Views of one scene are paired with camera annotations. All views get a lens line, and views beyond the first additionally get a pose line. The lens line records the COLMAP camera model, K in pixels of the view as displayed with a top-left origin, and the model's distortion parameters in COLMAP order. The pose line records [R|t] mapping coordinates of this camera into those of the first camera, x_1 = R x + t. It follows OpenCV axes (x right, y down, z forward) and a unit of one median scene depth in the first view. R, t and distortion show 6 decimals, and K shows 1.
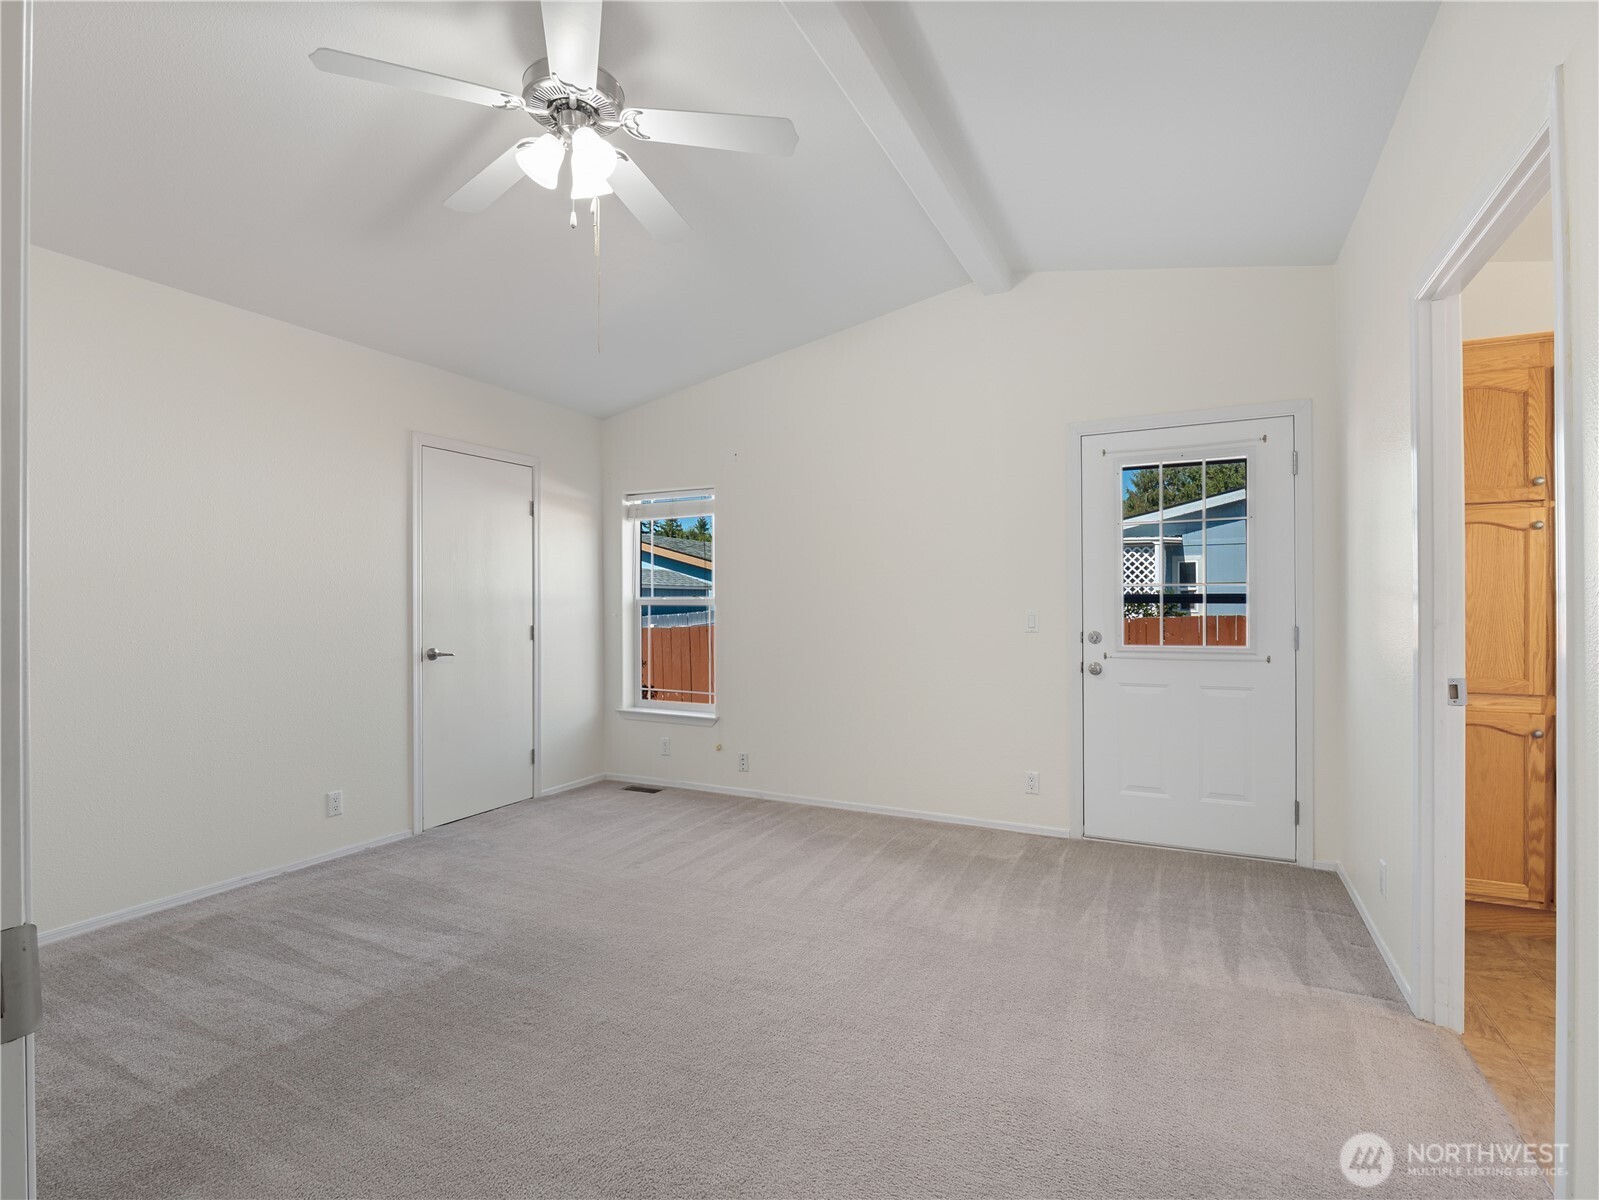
lens RADIAL K [[770.3, 0, 792.5], [0, 770.3, 602.1], [0, 0, 1]] dist [0.001642, -0.015575]
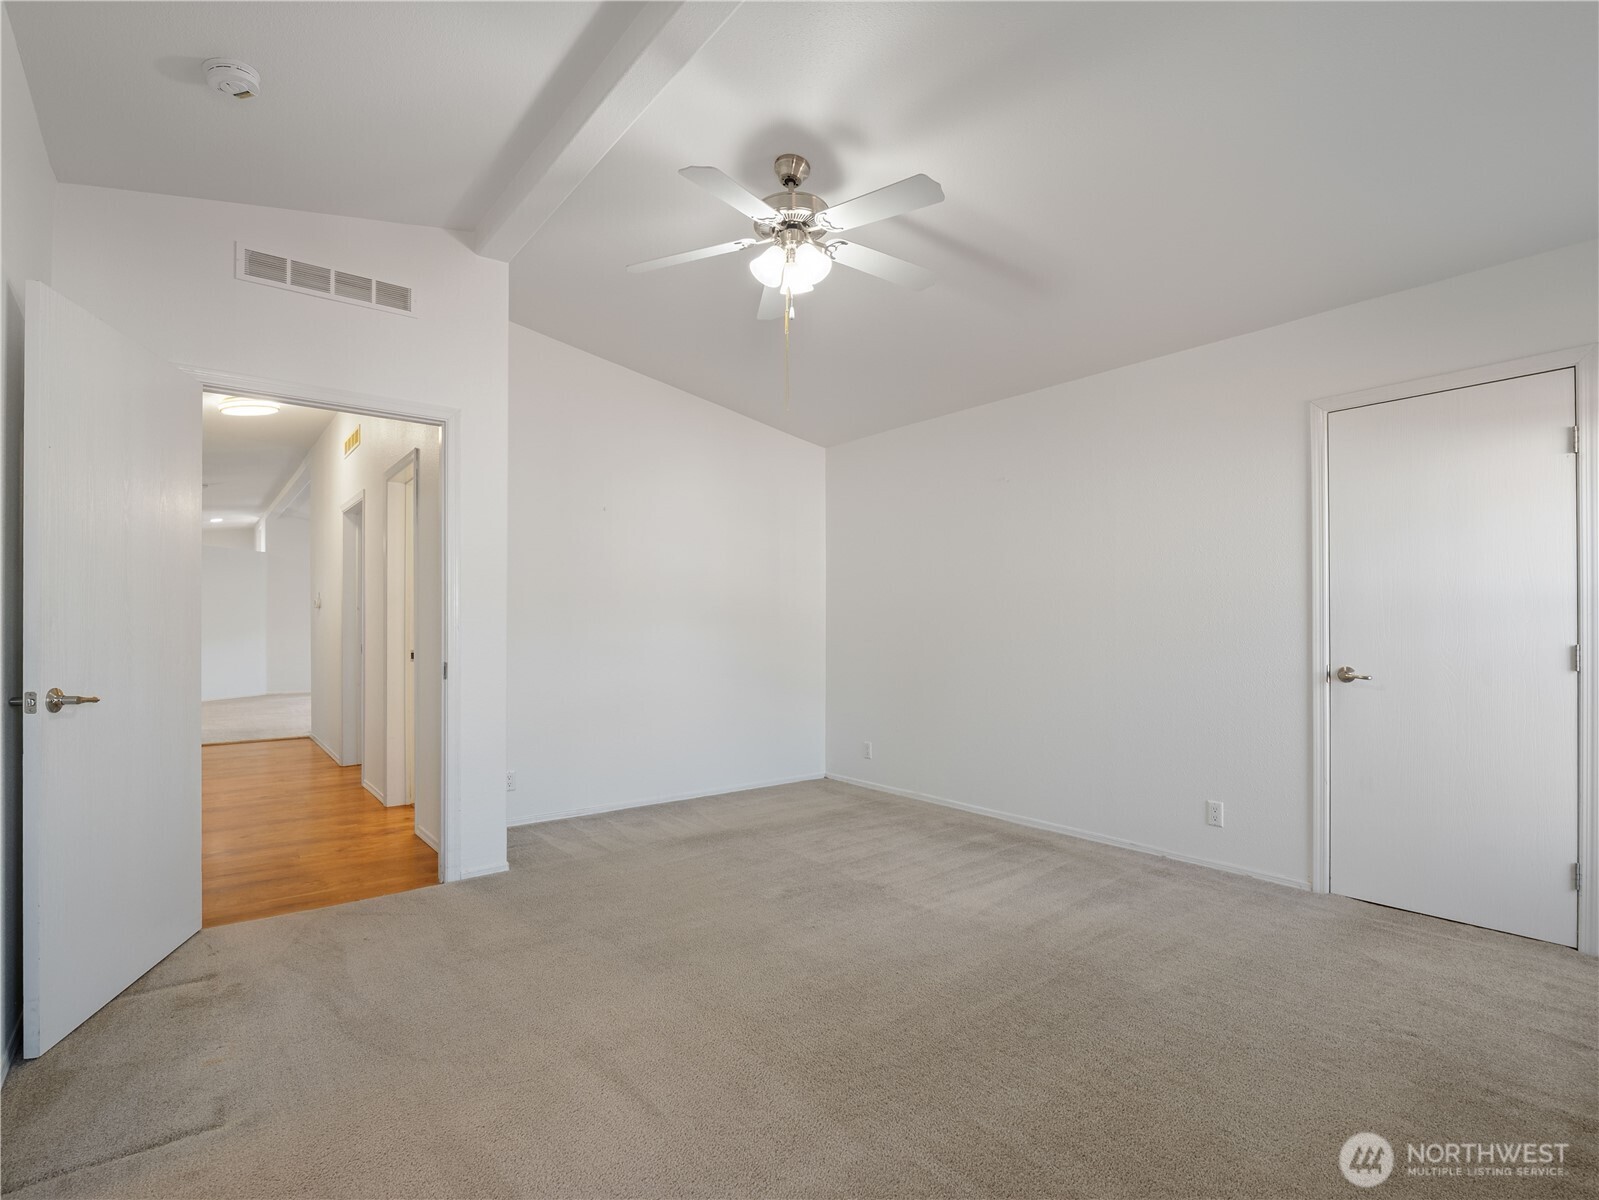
lens RADIAL K [[773.9, 0, 790.3], [0, 773.9, 611.7], [0, 0, 1]] dist [-0.013402, 0.000535]
pose [[-0.427630, -0.014508, -0.903838, 0.524748], [0.003367, 0.999839, -0.017642, 0.017384], [0.903948, -0.010588, -0.427512, 0.908972]]
